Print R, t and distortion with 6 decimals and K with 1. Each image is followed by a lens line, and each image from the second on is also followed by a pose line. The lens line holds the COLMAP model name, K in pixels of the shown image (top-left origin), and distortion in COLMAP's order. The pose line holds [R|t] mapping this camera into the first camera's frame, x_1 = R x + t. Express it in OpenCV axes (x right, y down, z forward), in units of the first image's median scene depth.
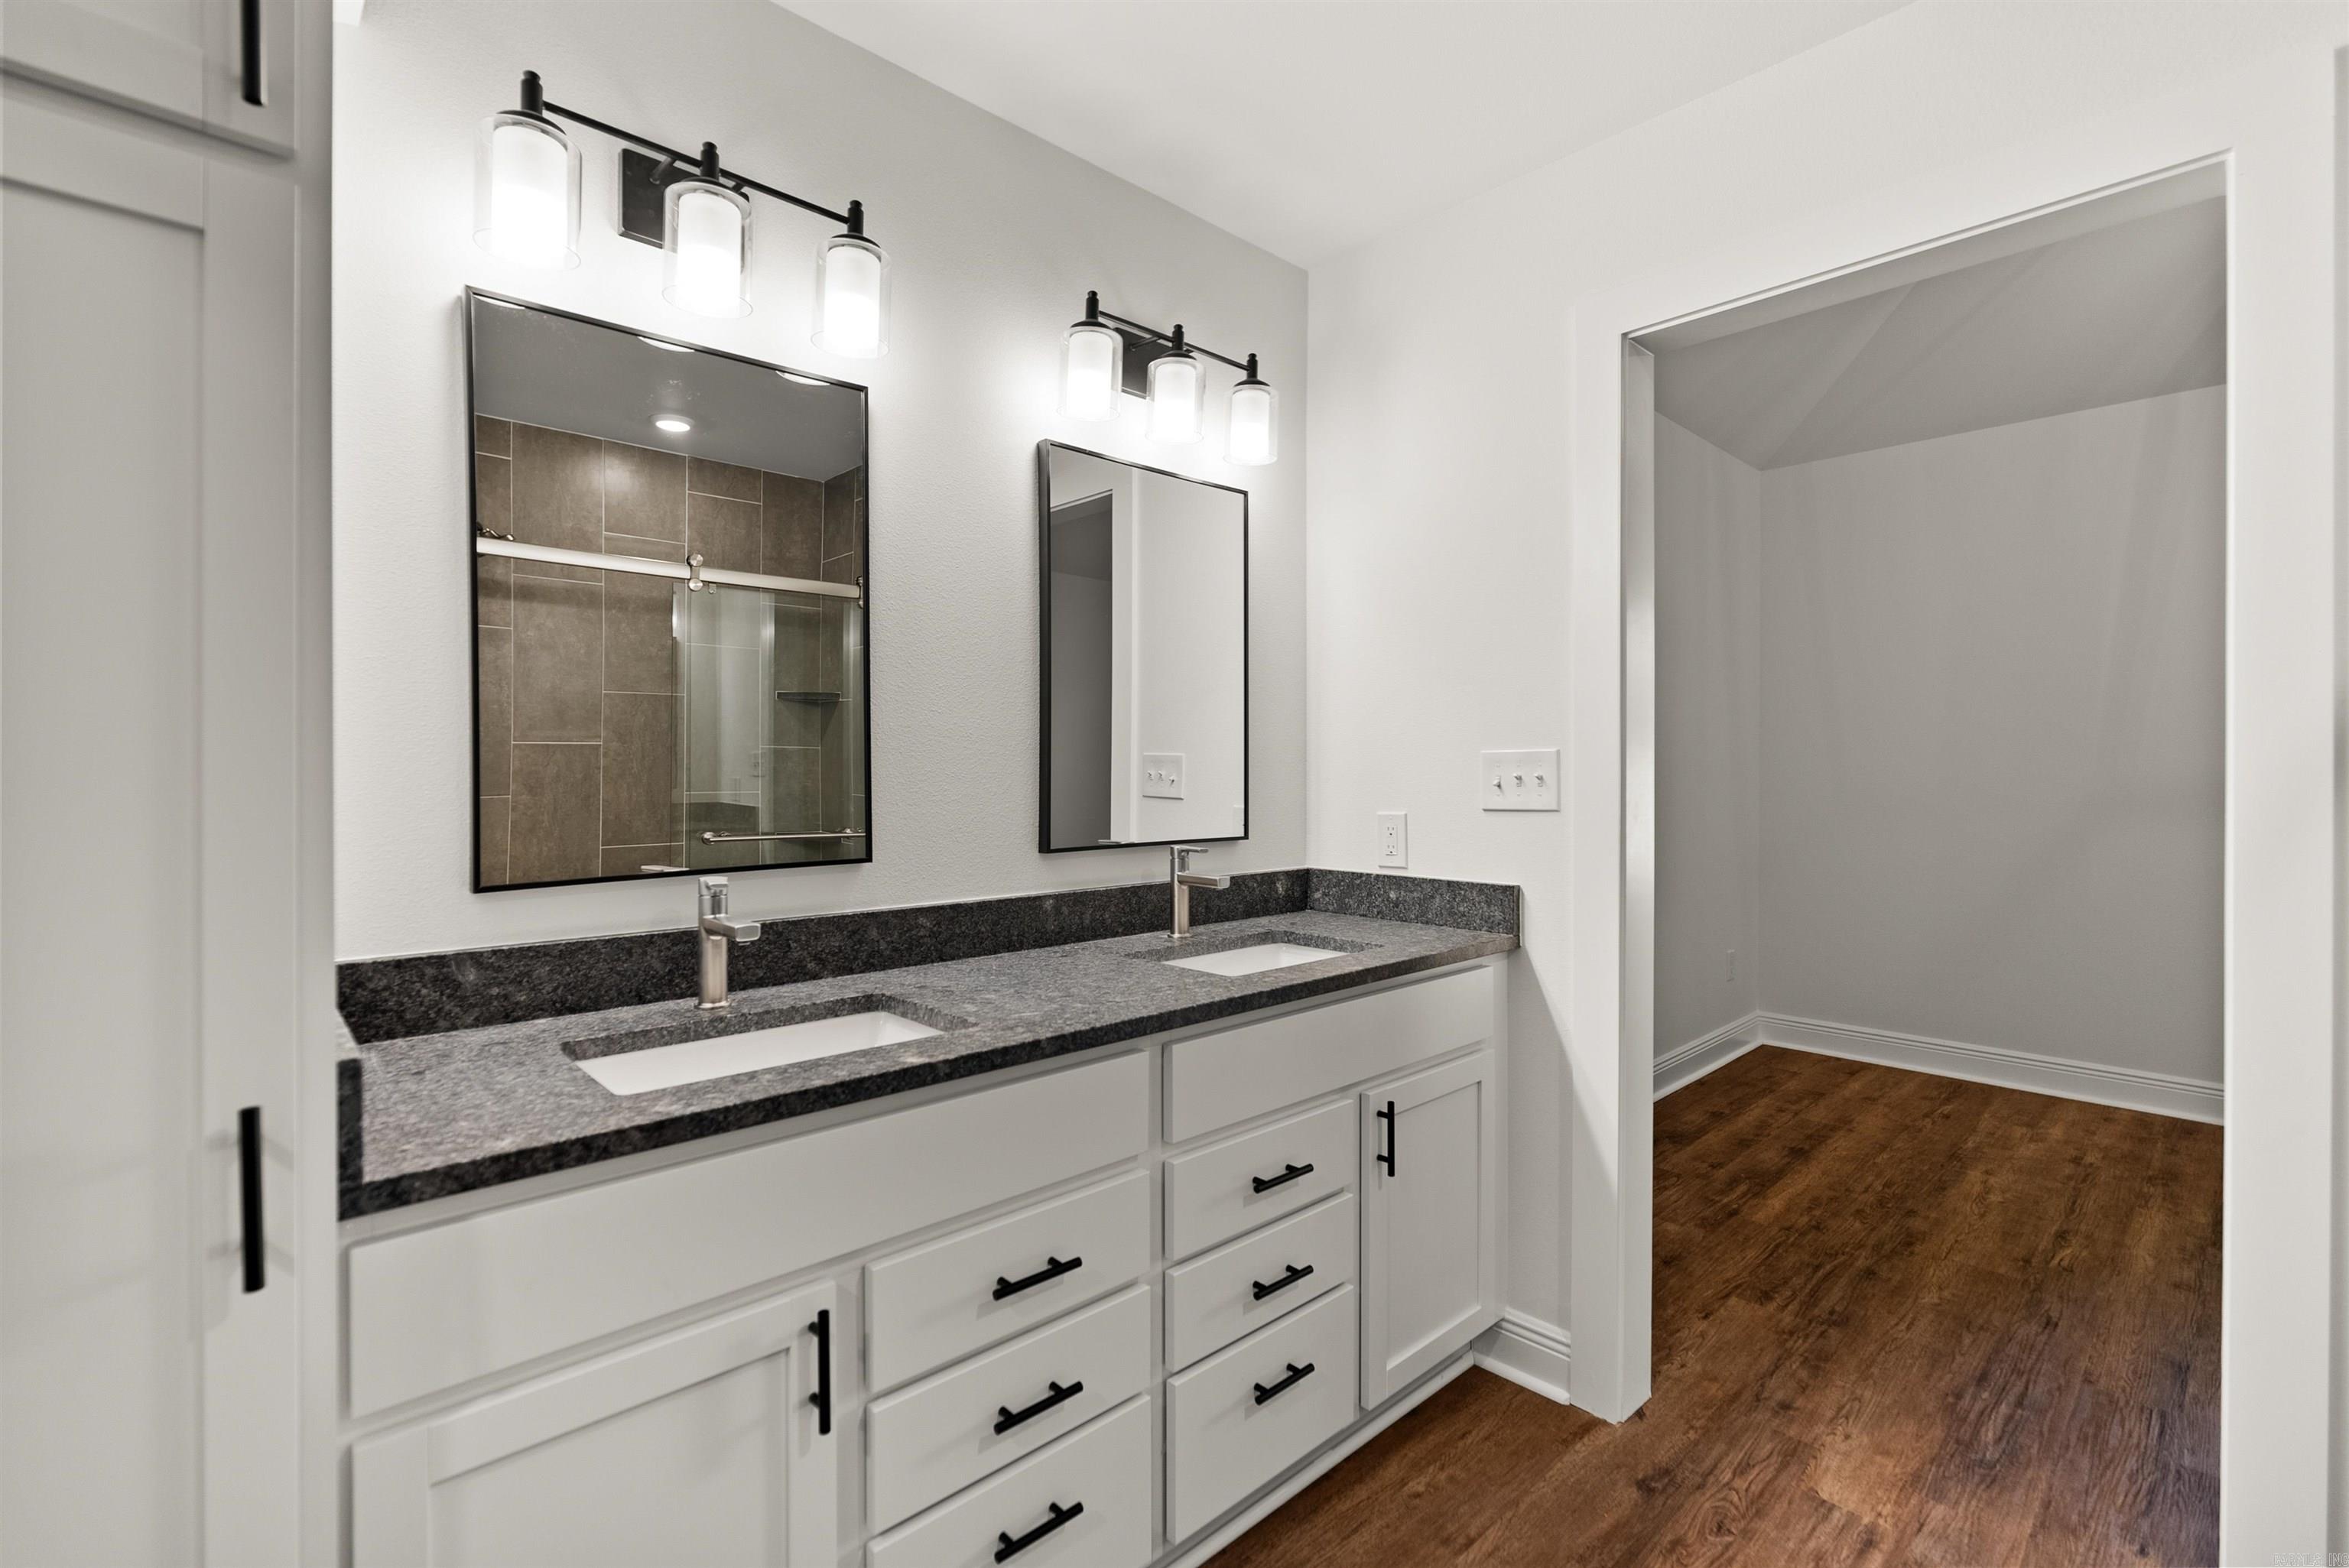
lens RADIAL K [[1039.5, 0, 1180.3], [0, 1039.5, 782.3], [0, 0, 1]] dist [-0.008036, 0.000580]
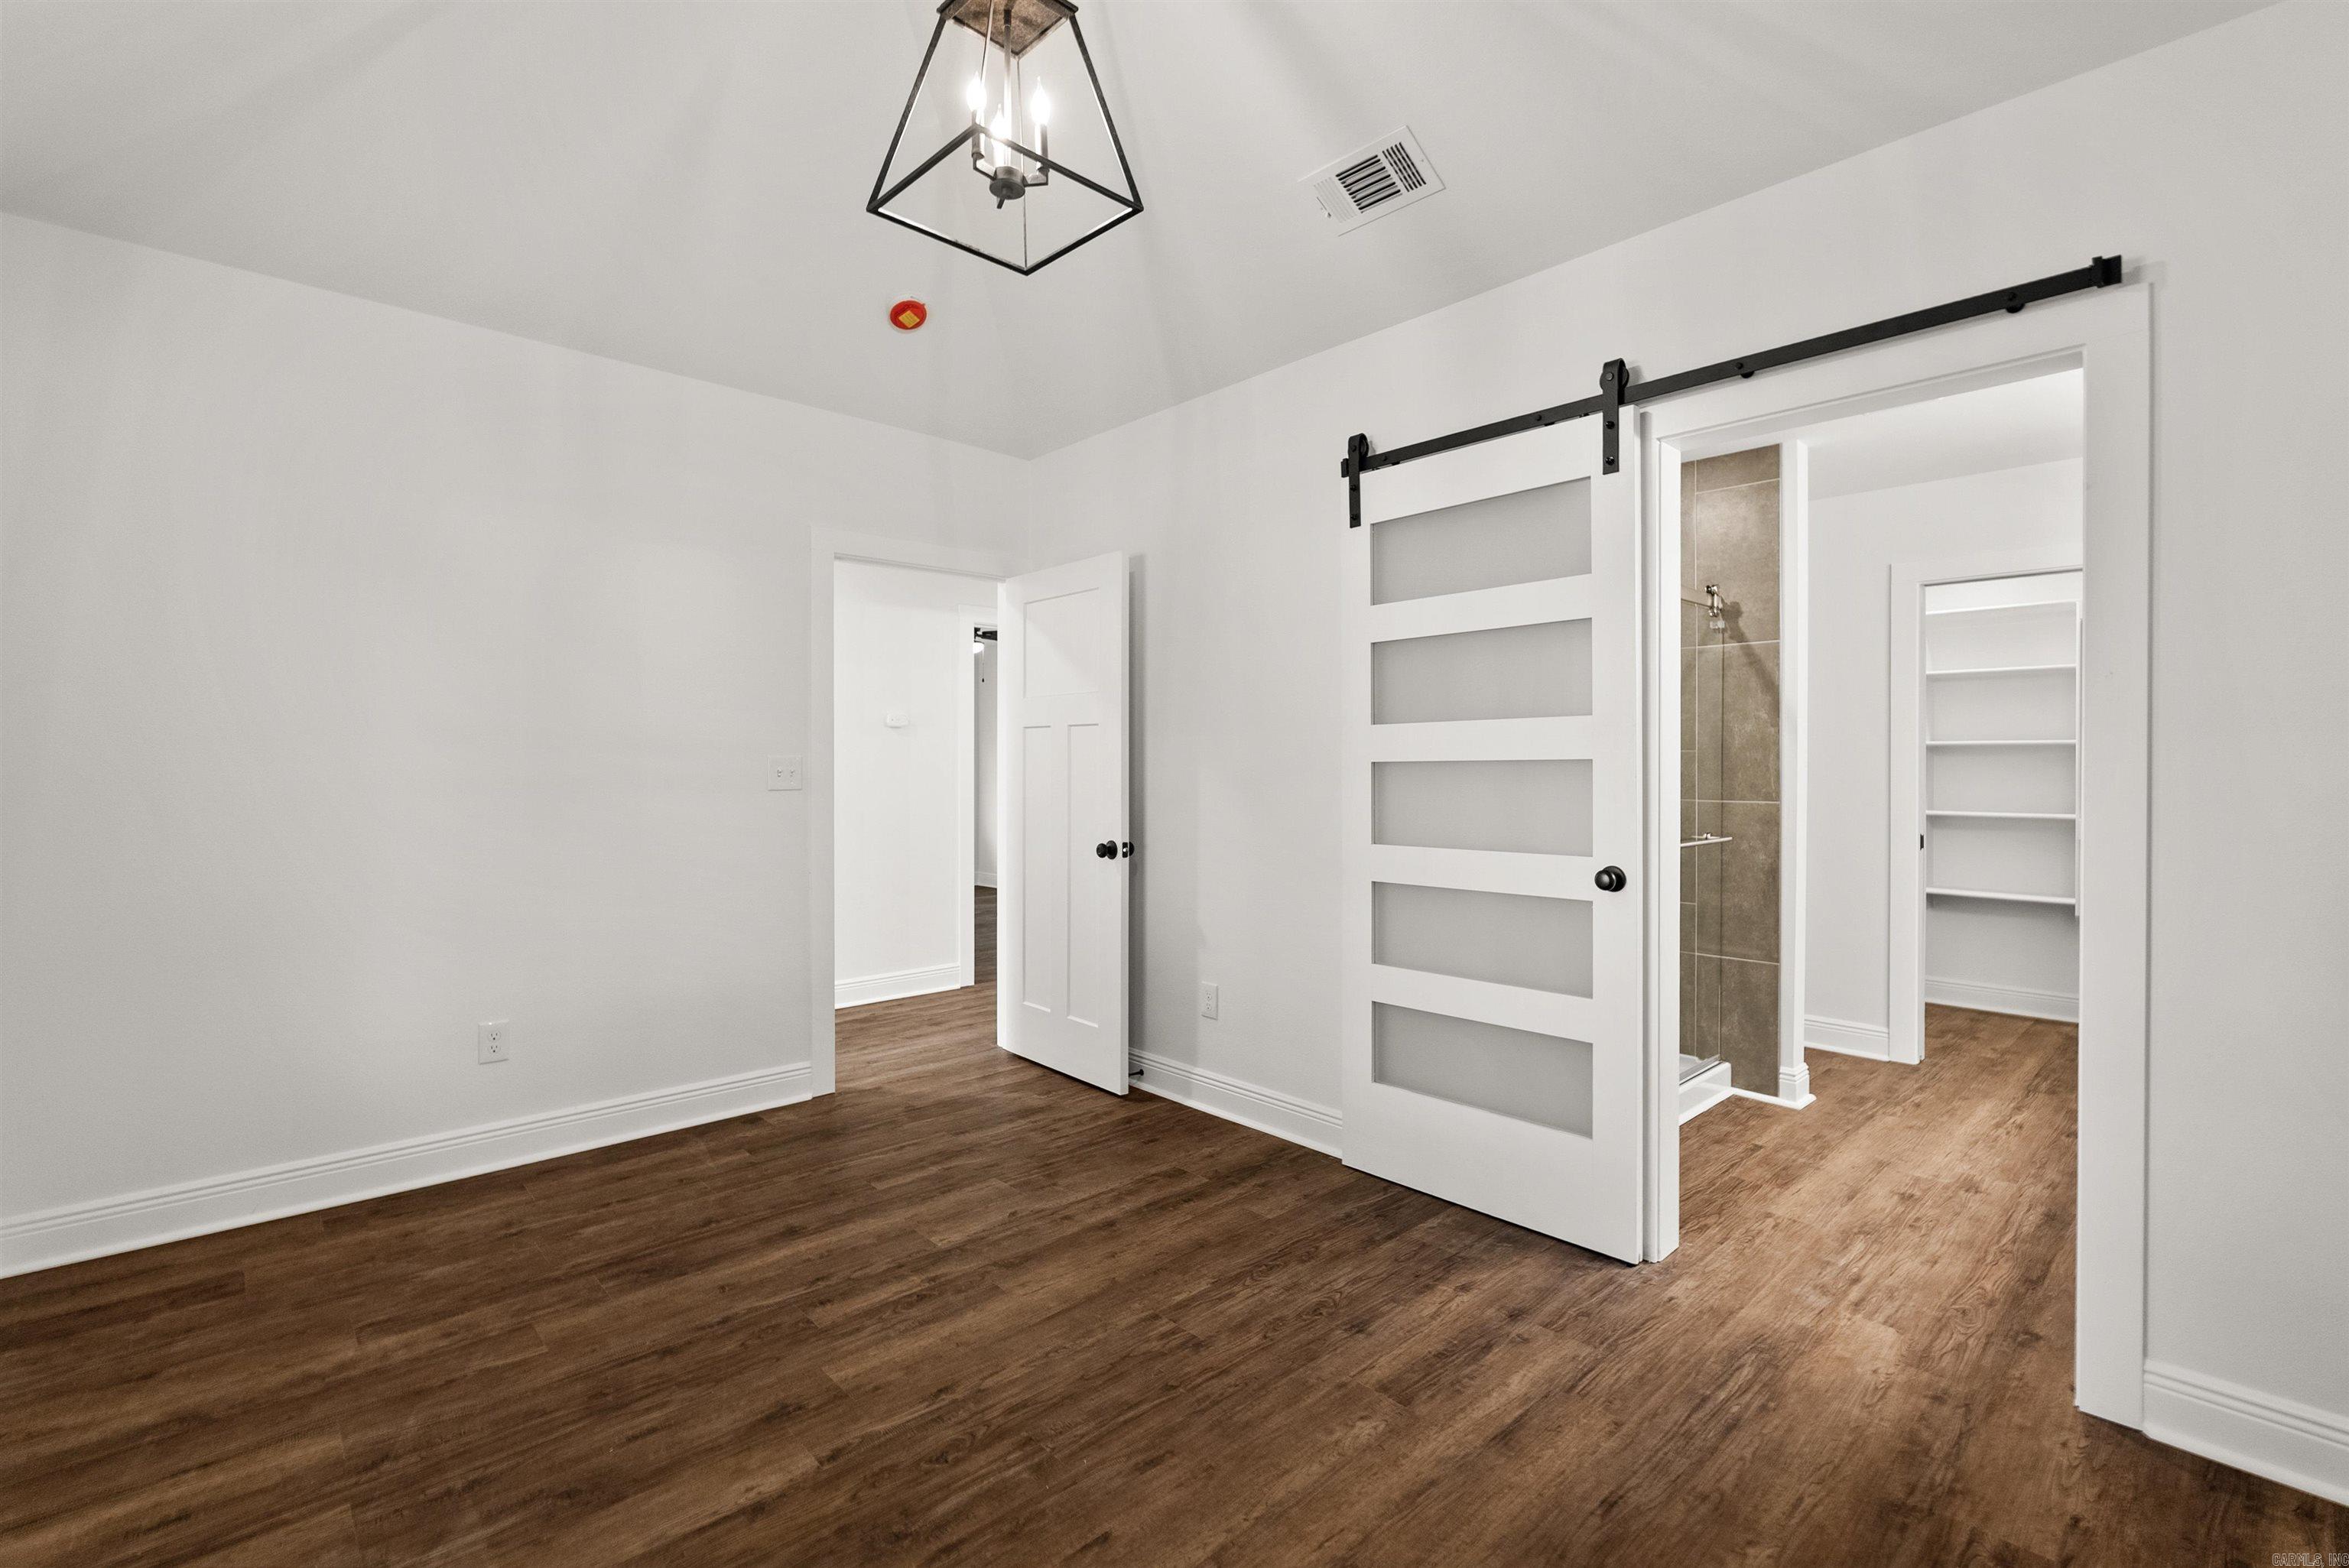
lens RADIAL K [[1039.5, 0, 1175.4], [0, 1039.5, 776.7], [0, 0, 1]] dist [-0.008036, 0.000580]
pose [[-0.999987, -0.000267, 0.005150, 1.354646], [-0.000169, 0.999822, 0.018890, -0.024391], [-0.005154, 0.018889, -0.999808, 2.046034]]
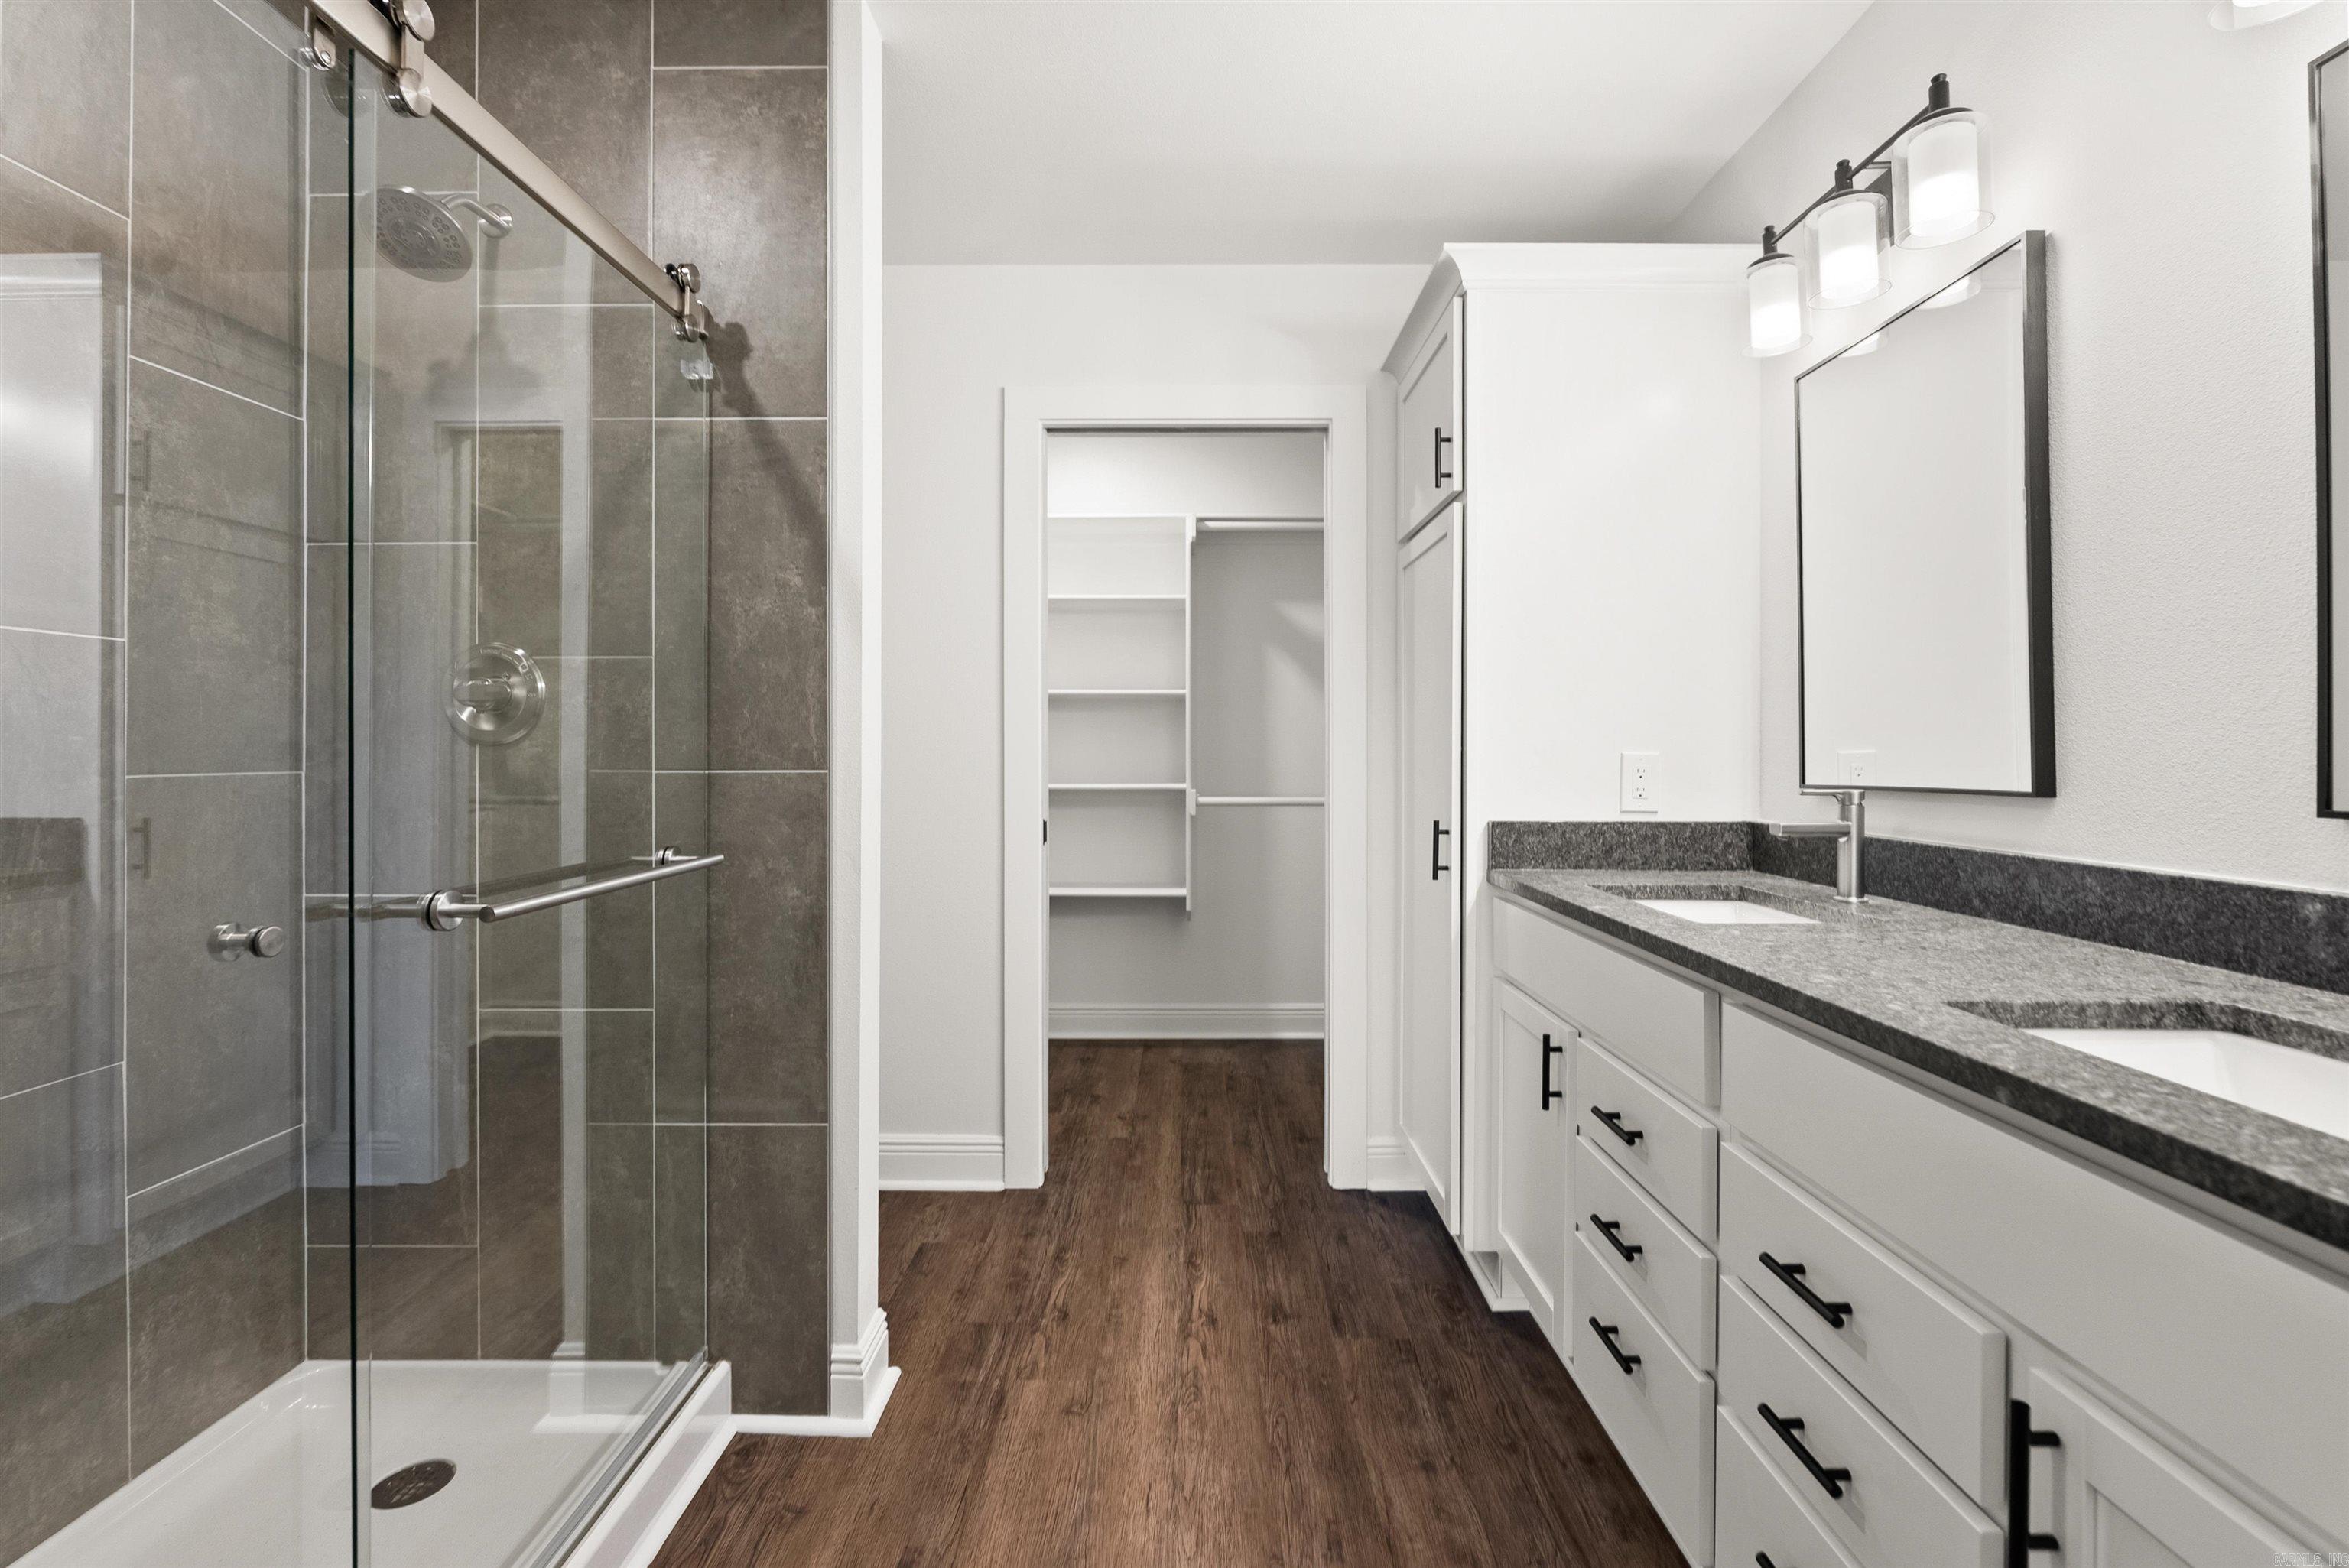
lens RADIAL K [[1039.5, 0, 1189.1], [0, 1039.5, 746.2], [0, 0, 1]] dist [-0.008036, 0.000580]
pose [[-0.677201, -0.002858, -0.735793, 0.674378], [-0.008389, 0.999957, 0.003837, 0.032706], [0.735751, 0.008771, -0.677196, 0.924528]]
